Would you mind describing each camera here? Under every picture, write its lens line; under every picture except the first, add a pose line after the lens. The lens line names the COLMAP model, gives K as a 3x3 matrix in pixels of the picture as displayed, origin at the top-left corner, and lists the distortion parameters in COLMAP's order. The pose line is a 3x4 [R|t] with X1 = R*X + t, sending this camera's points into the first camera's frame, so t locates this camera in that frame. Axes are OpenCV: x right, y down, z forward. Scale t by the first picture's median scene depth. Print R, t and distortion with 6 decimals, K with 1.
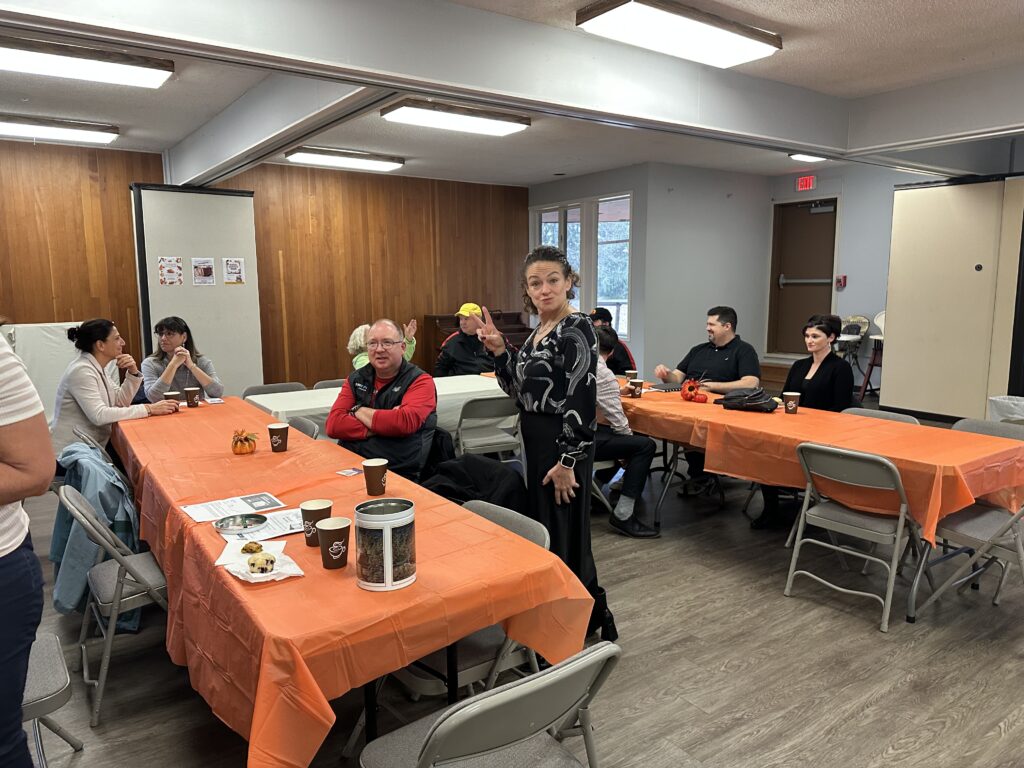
lens RADIAL K [[749.3, 0, 512.0], [0, 749.3, 384.0], [0, 0, 1]] dist [0.053954, -0.003087]
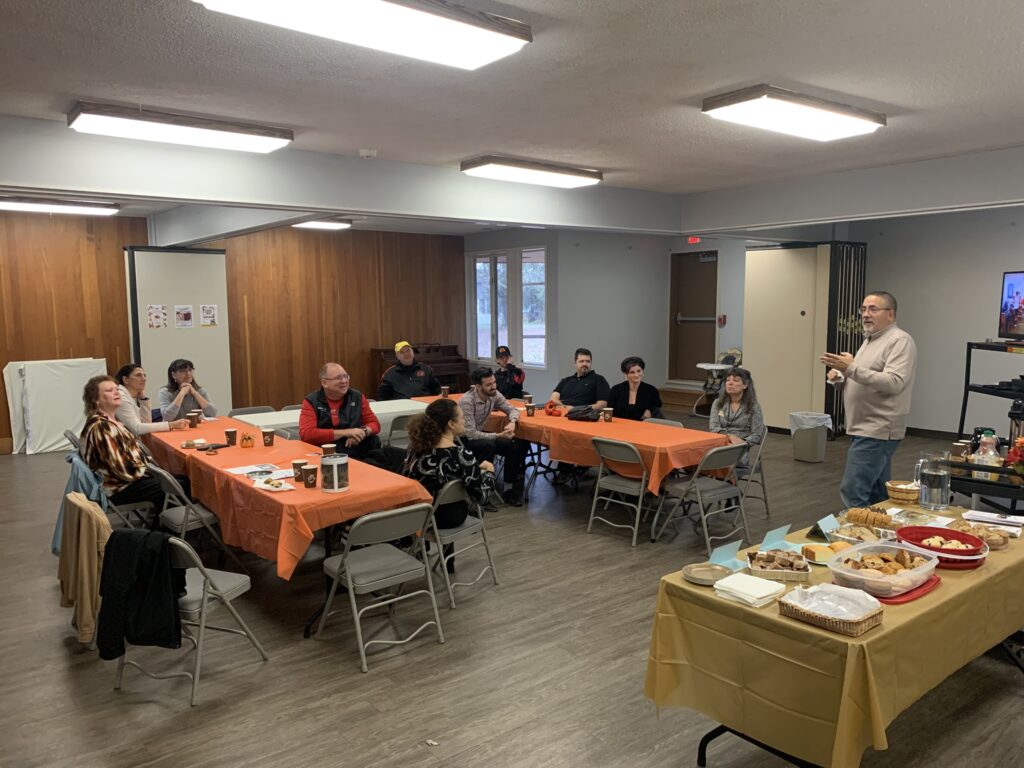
lens RADIAL K [[782.4, 0, 512.0], [0, 782.4, 384.0], [0, 0, 1]] dist [0.025422, -0.006261]
pose [[0.998583, -0.007823, 0.052644, 0.049259], [0.009702, 0.999322, -0.035524, 0.008848], [-0.052330, 0.035985, 0.997981, -0.281587]]
